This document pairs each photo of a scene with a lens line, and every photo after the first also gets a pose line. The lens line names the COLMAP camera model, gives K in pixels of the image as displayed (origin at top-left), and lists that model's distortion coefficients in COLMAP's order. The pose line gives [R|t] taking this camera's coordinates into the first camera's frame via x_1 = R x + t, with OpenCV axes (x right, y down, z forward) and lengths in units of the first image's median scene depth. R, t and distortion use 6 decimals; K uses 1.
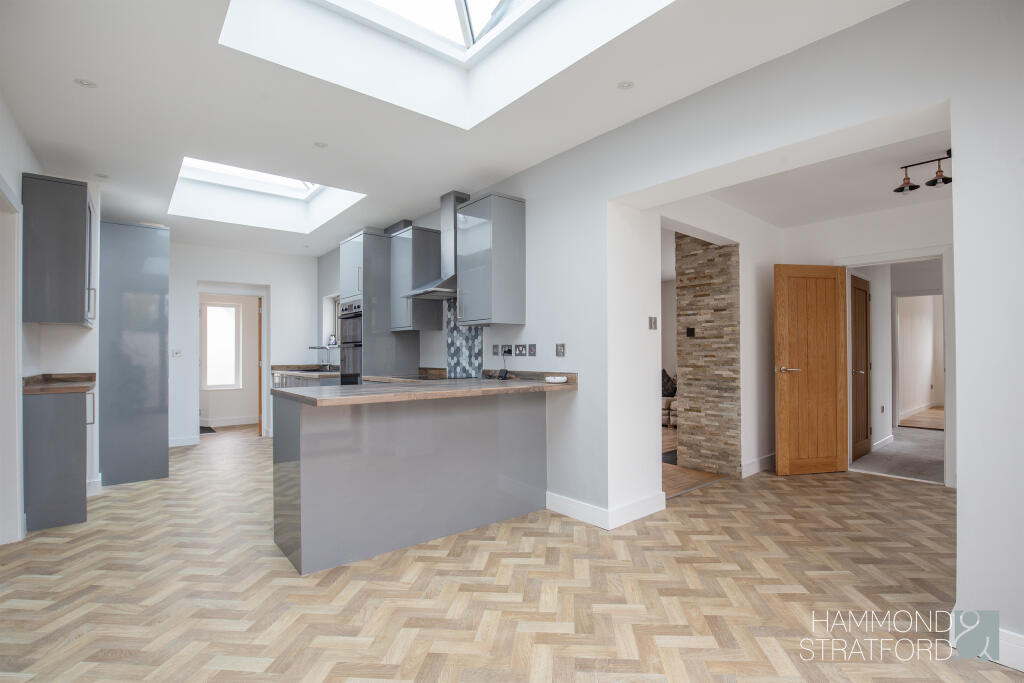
lens RADIAL K [[474.0, 0, 512.0], [0, 474.0, 341.5], [0, 0, 1]] dist [0.000066, 0.000442]
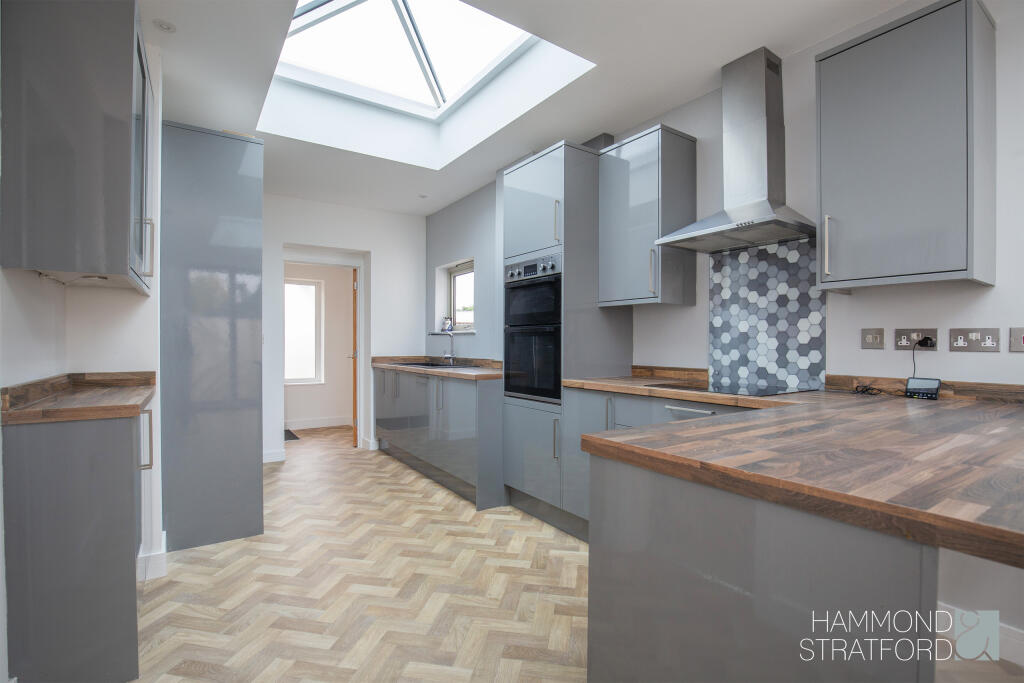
lens RADIAL K [[474.0, 0, 512.0], [0, 474.0, 341.5], [0, 0, 1]] dist [0.000066, 0.000442]
pose [[0.995539, 0.010018, -0.093817, -0.332595], [-0.007597, 0.999630, 0.026133, 0.009073], [0.094044, -0.025303, 0.995246, 0.396654]]
